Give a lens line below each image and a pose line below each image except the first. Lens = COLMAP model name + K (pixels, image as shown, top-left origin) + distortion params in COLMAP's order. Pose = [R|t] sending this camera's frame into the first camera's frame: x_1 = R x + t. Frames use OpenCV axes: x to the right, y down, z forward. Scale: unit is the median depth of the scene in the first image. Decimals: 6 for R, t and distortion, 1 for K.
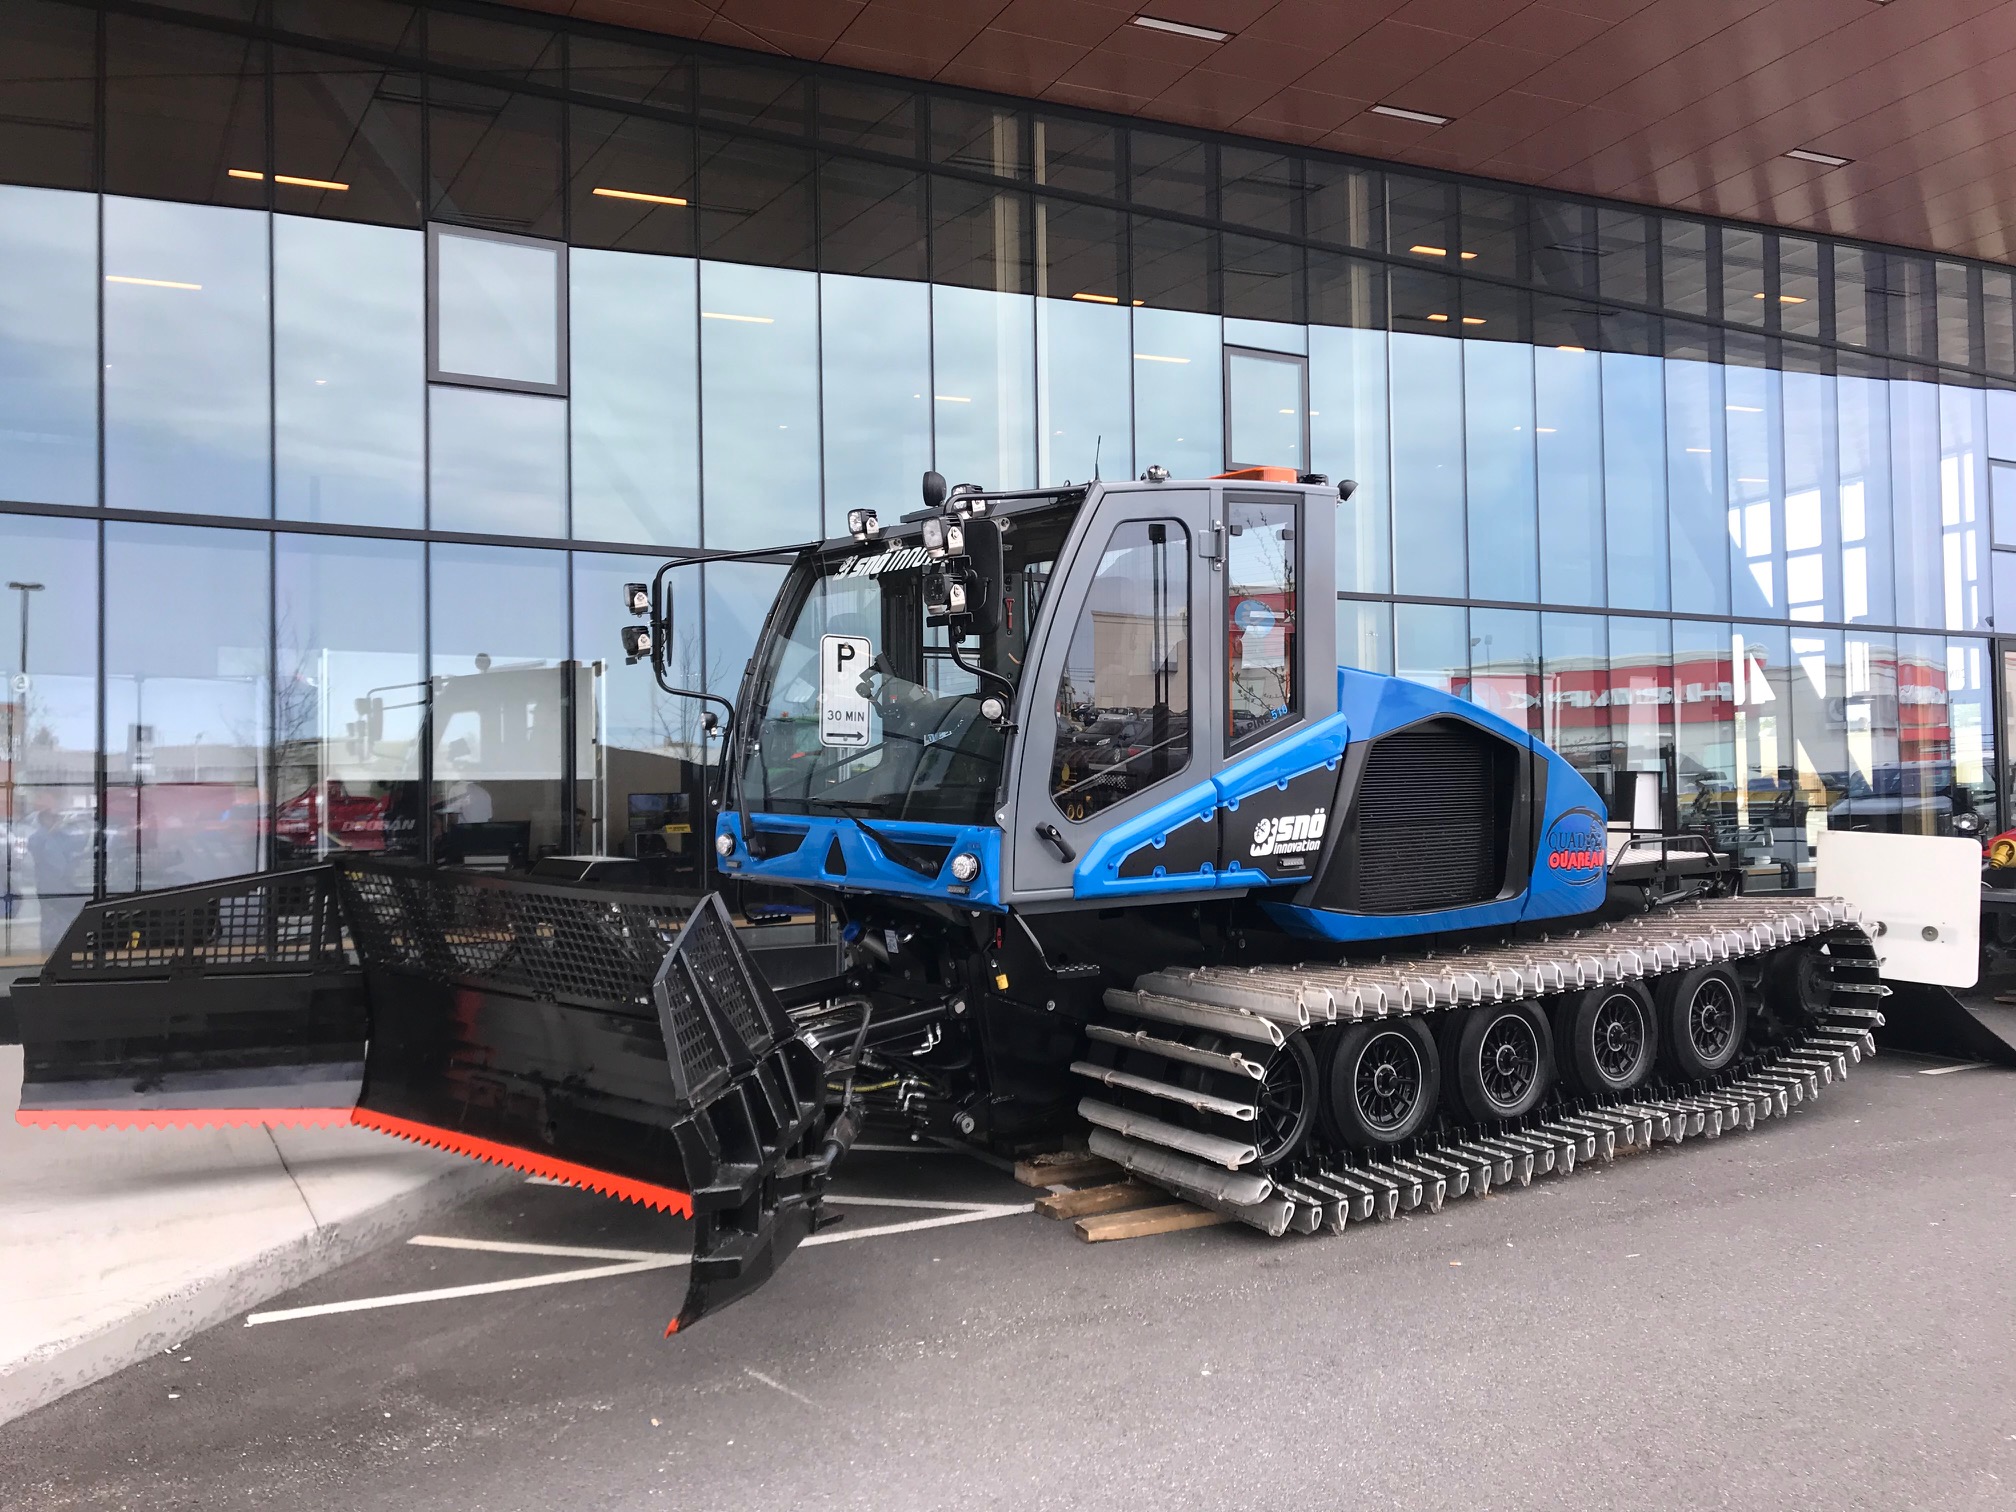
lens RADIAL K [[1646.1, 0, 1008.0], [0, 1646.1, 756.0], [0, 0, 1]] dist [0.039252, -0.000169]
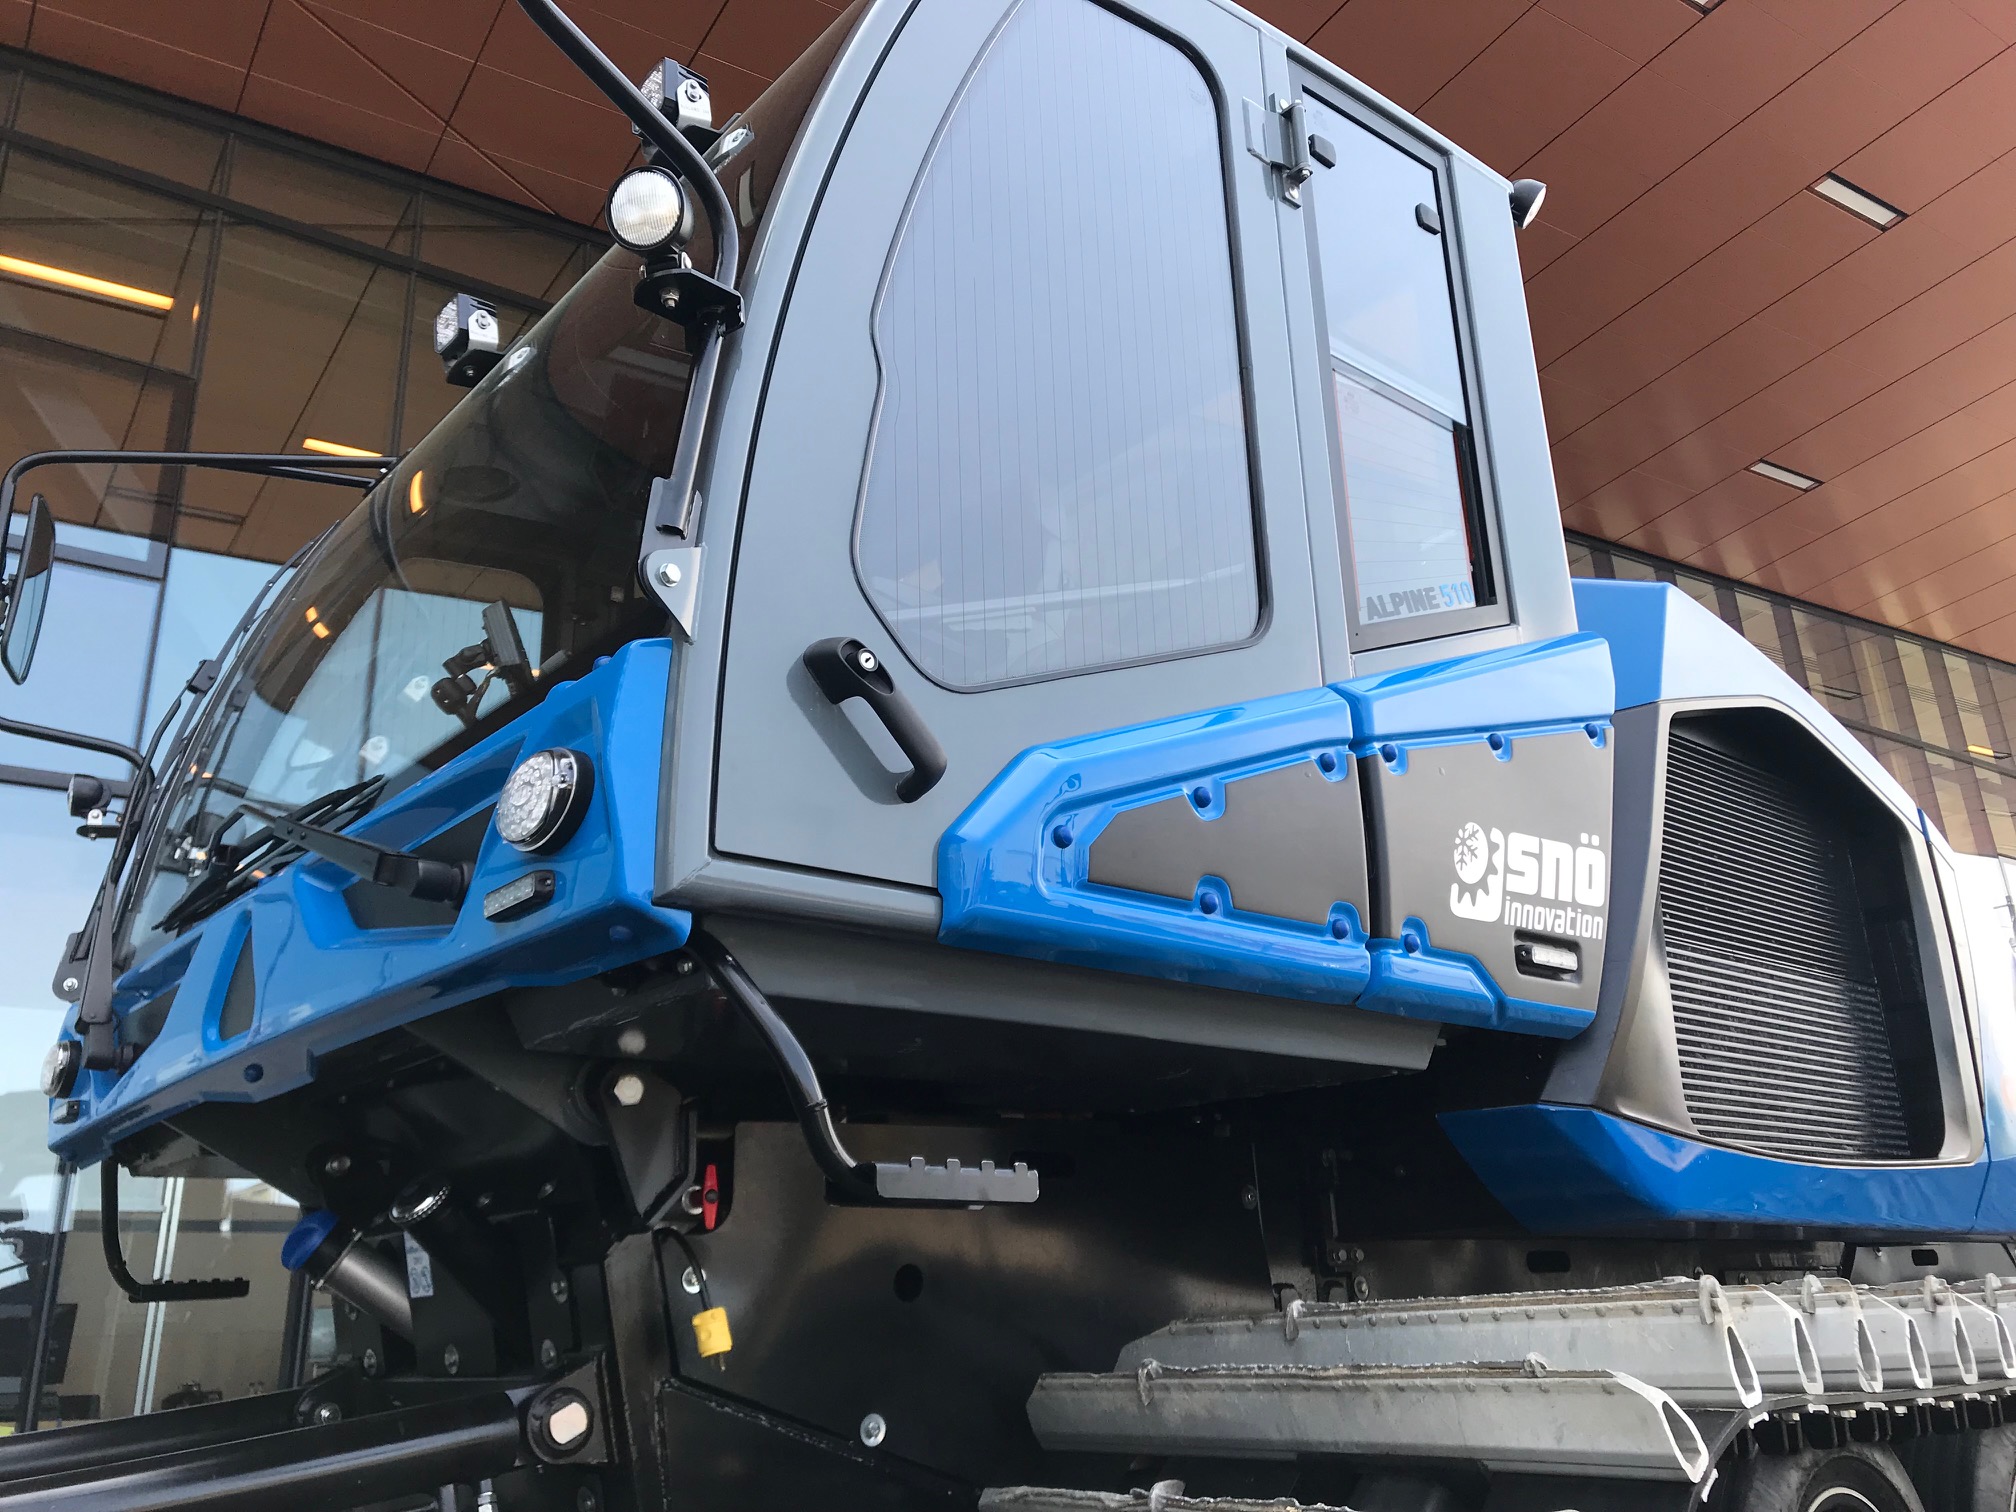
lens RADIAL K [[1663.6, 0, 1016.1], [0, 1663.6, 752.4], [0, 0, 1]] dist [0.008536, 0.006150]
pose [[0.996063, 0.003125, 0.088593, 0.025450], [0.026782, 0.942070, -0.334345, 0.140883], [-0.084506, 0.335402, 0.938277, 0.662372]]
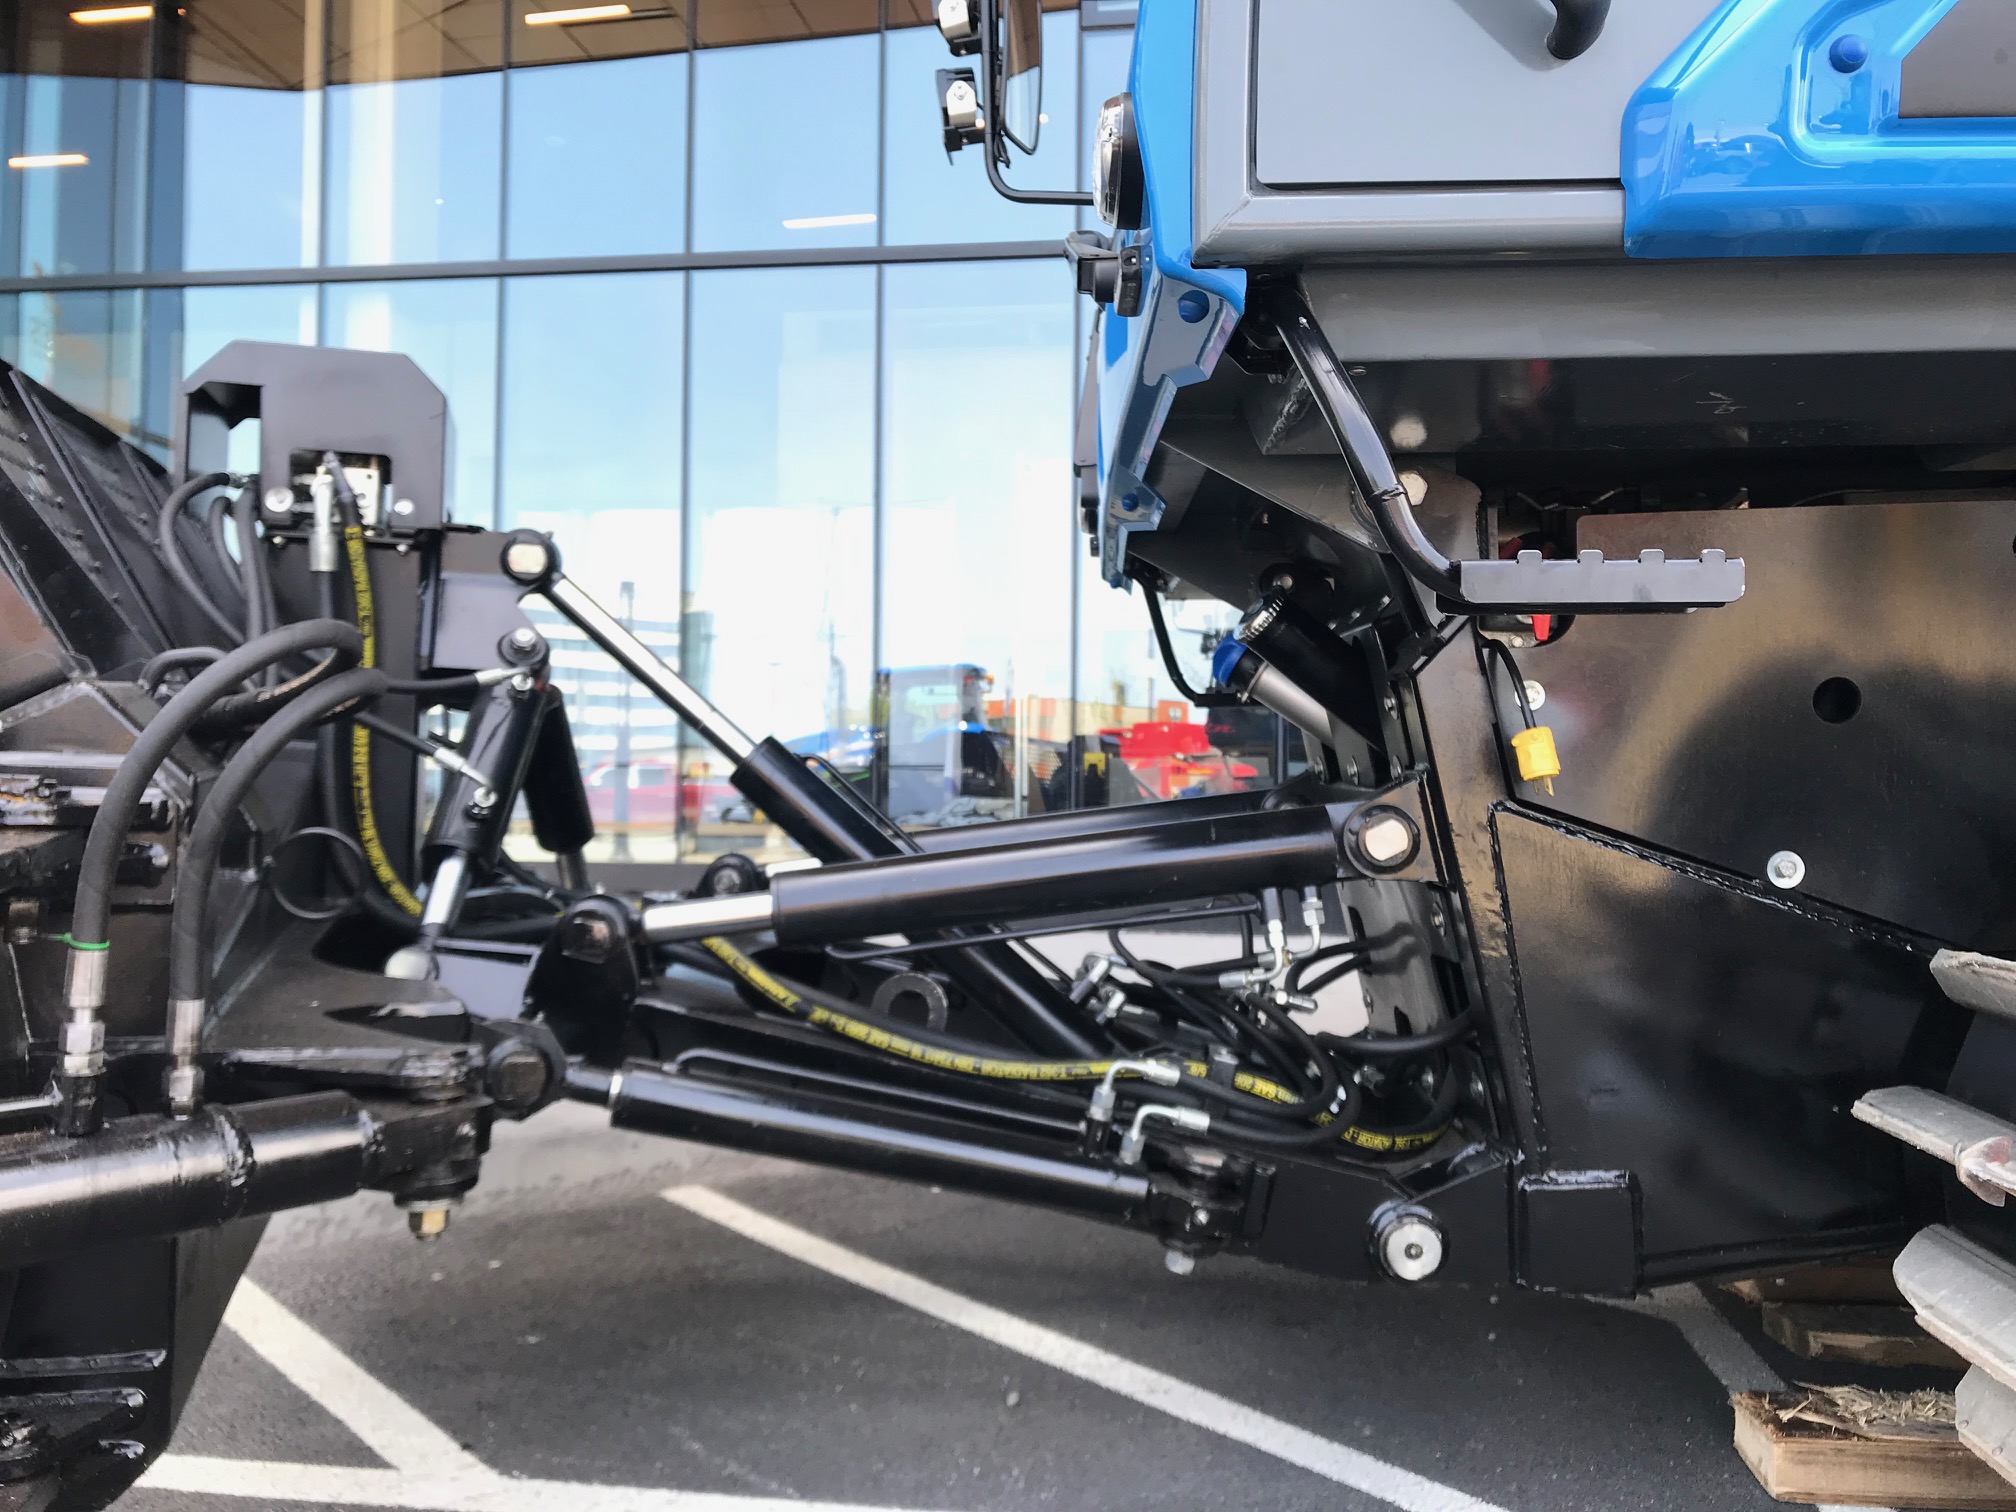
lens RADIAL K [[1663.6, 0, 1016.1], [0, 1663.6, 752.4], [0, 0, 1]] dist [0.008536, 0.006150]
pose [[0.793925, 0.003353, -0.608007, 0.096707], [-0.005586, 0.999983, -0.001779, 0.138023], [0.607990, 0.004808, 0.793930, 0.728164]]
